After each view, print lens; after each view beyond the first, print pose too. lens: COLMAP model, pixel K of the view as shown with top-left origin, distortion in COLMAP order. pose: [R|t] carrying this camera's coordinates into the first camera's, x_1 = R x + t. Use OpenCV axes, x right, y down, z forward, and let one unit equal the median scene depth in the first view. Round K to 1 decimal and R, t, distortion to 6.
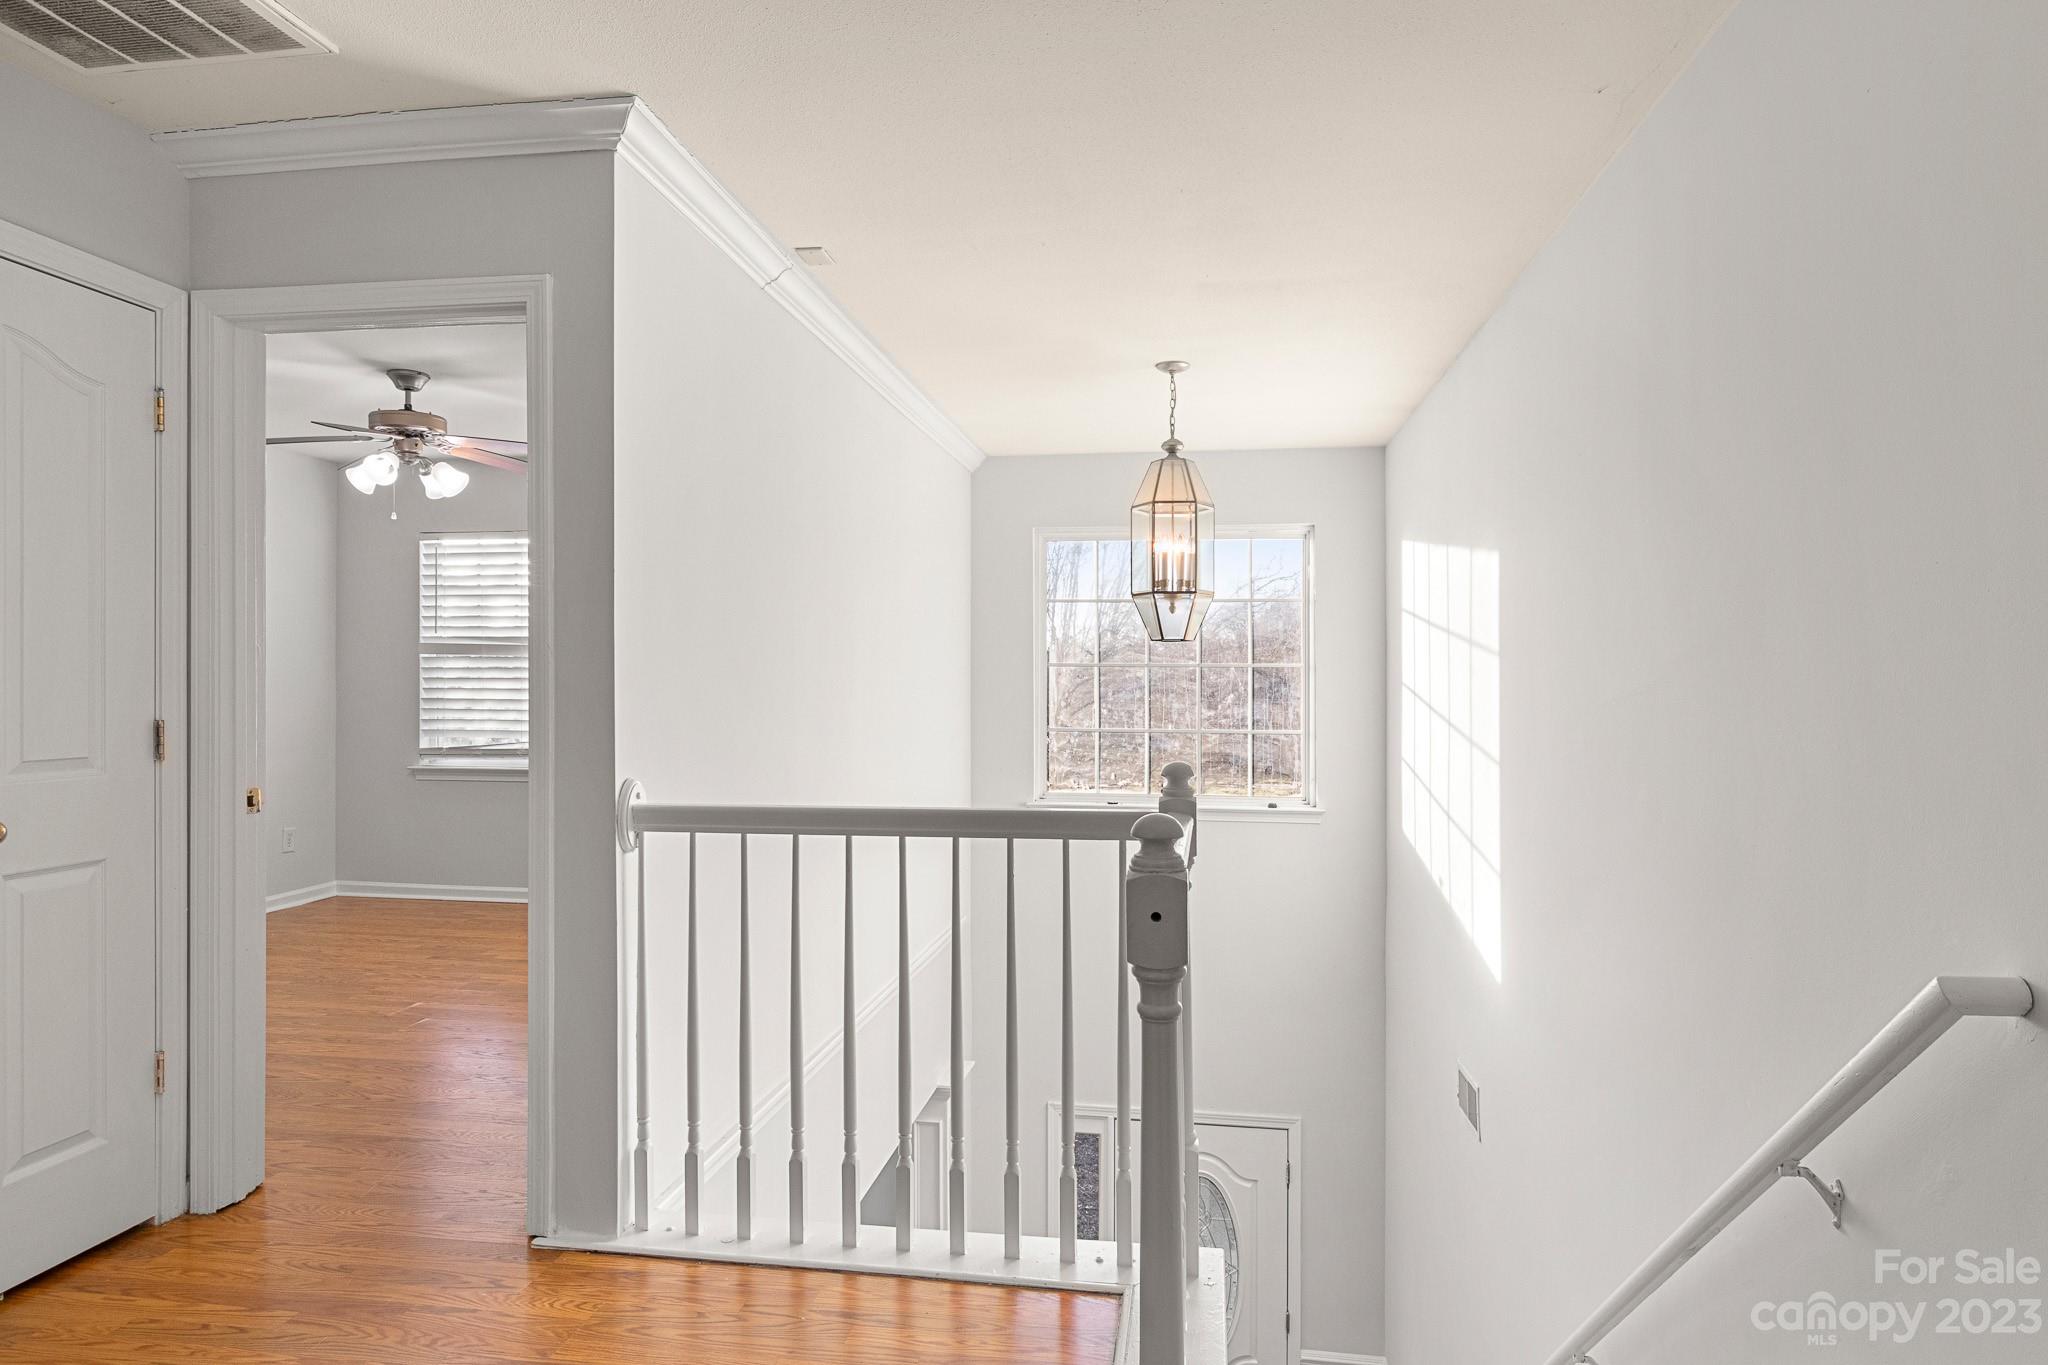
lens RADIAL K [[1182.0, 0, 1019.9], [0, 1182.0, 680.1], [0, 0, 1]] dist [-0.001339, -0.000280]
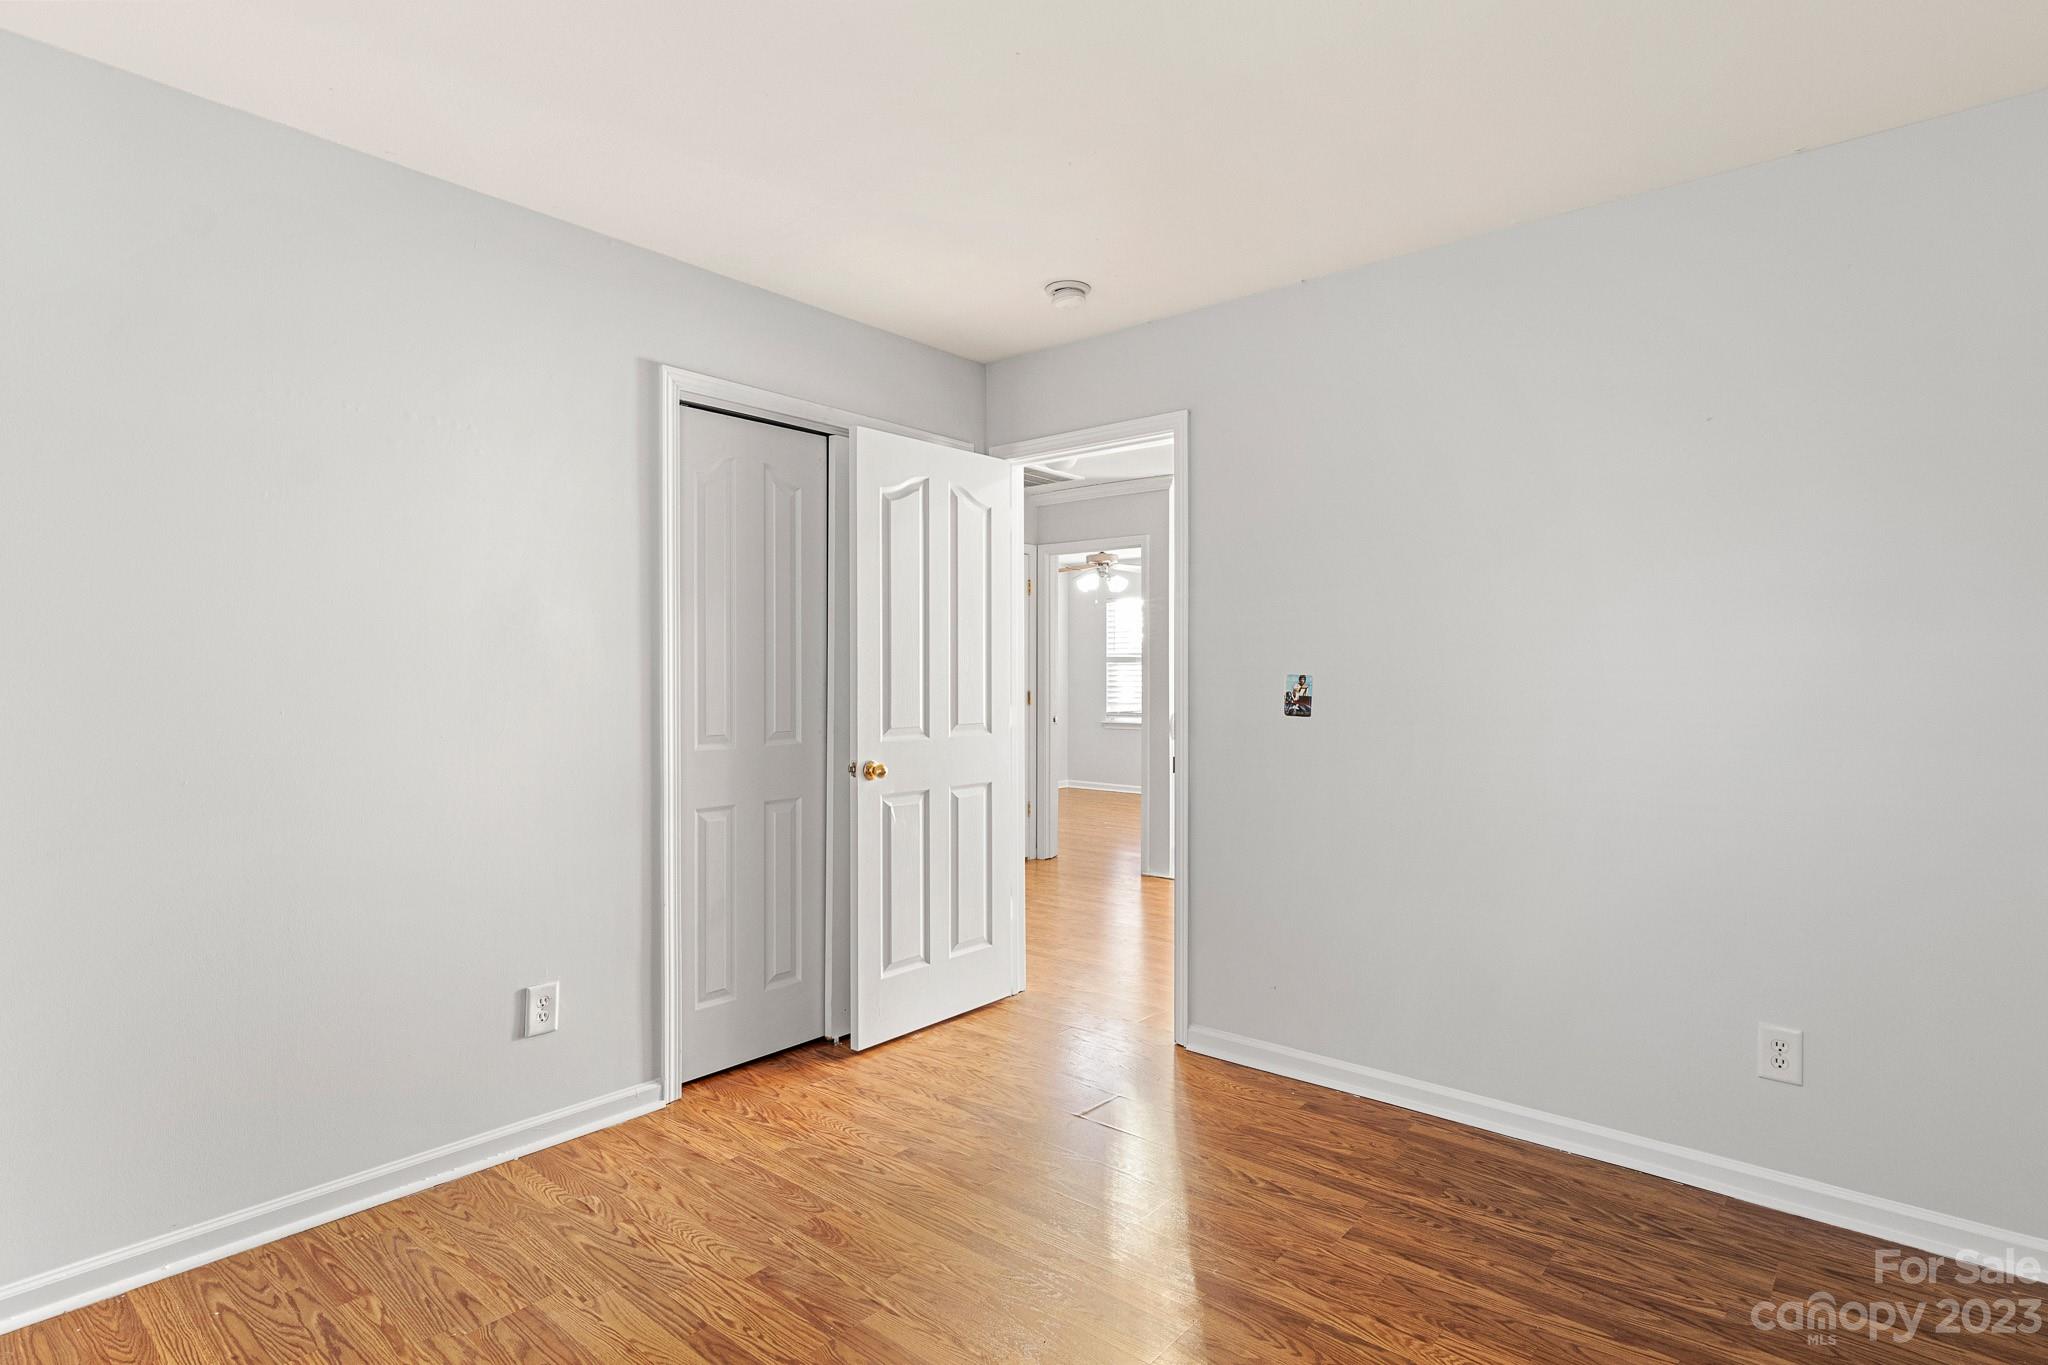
lens RADIAL K [[1070.1, 0, 1018.4], [0, 1070.1, 679.6], [0, 0, 1]] dist [-0.001532, 0.003133]
pose [[0.851923, 0.003026, -0.523658, 0.277699], [-0.003594, 0.999994, -0.000069, 0.006220], [0.523654, 0.001941, 0.851929, -0.550104]]
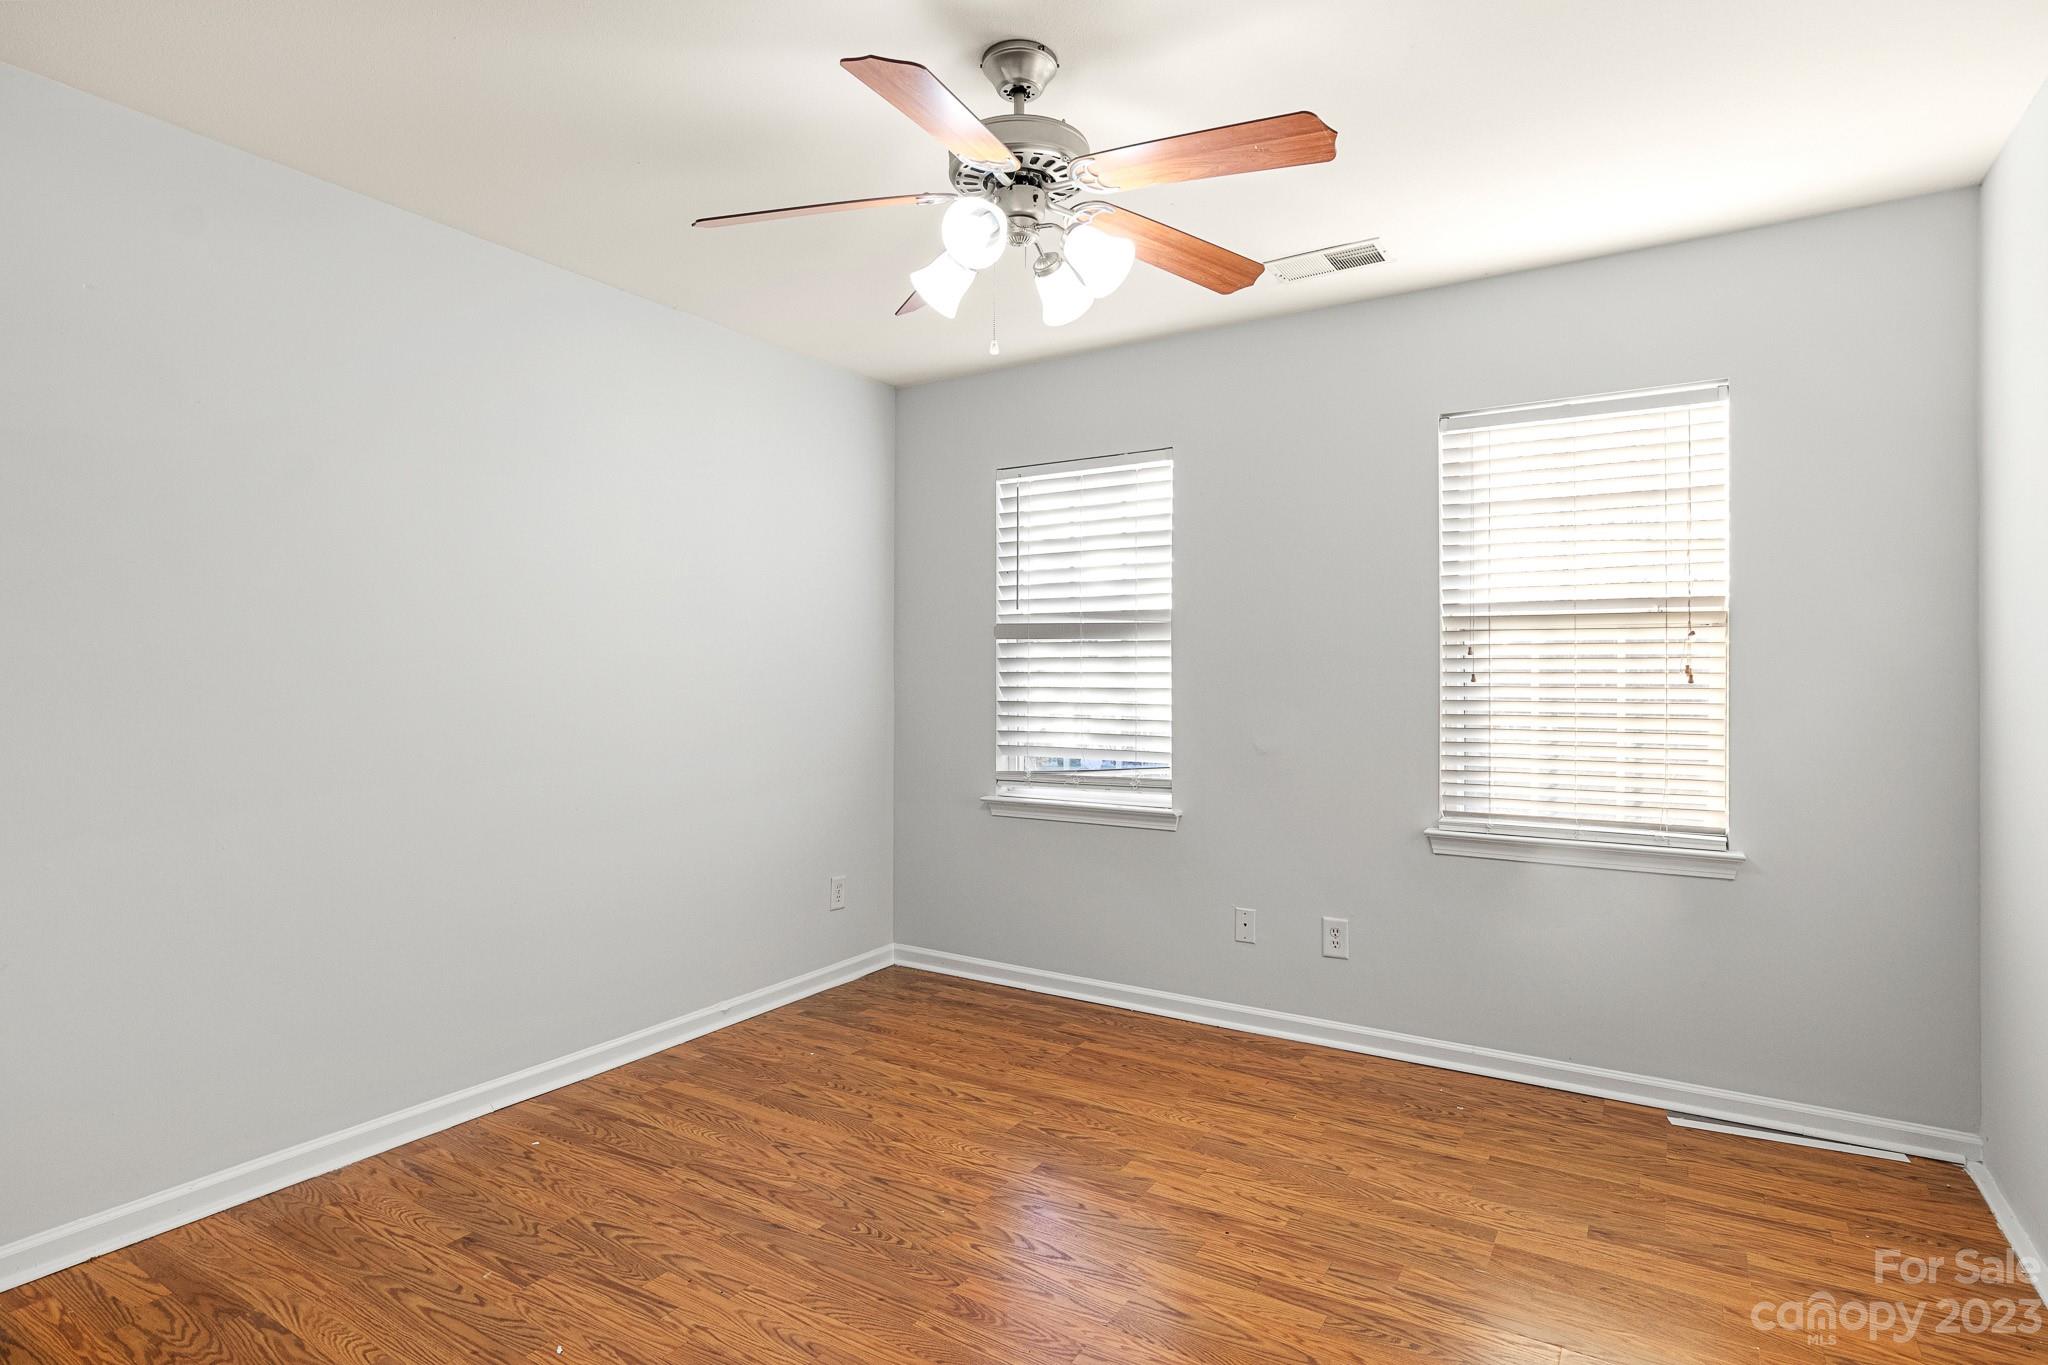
lens RADIAL K [[1070.1, 0, 1018.9], [0, 1070.1, 687.4], [0, 0, 1]] dist [-0.001532, 0.003133]
pose [[0.920466, -0.008070, -0.390738, -0.243184], [0.001643, 0.999858, -0.016782, 0.017918], [0.390818, 0.014805, 0.920349, 0.411172]]
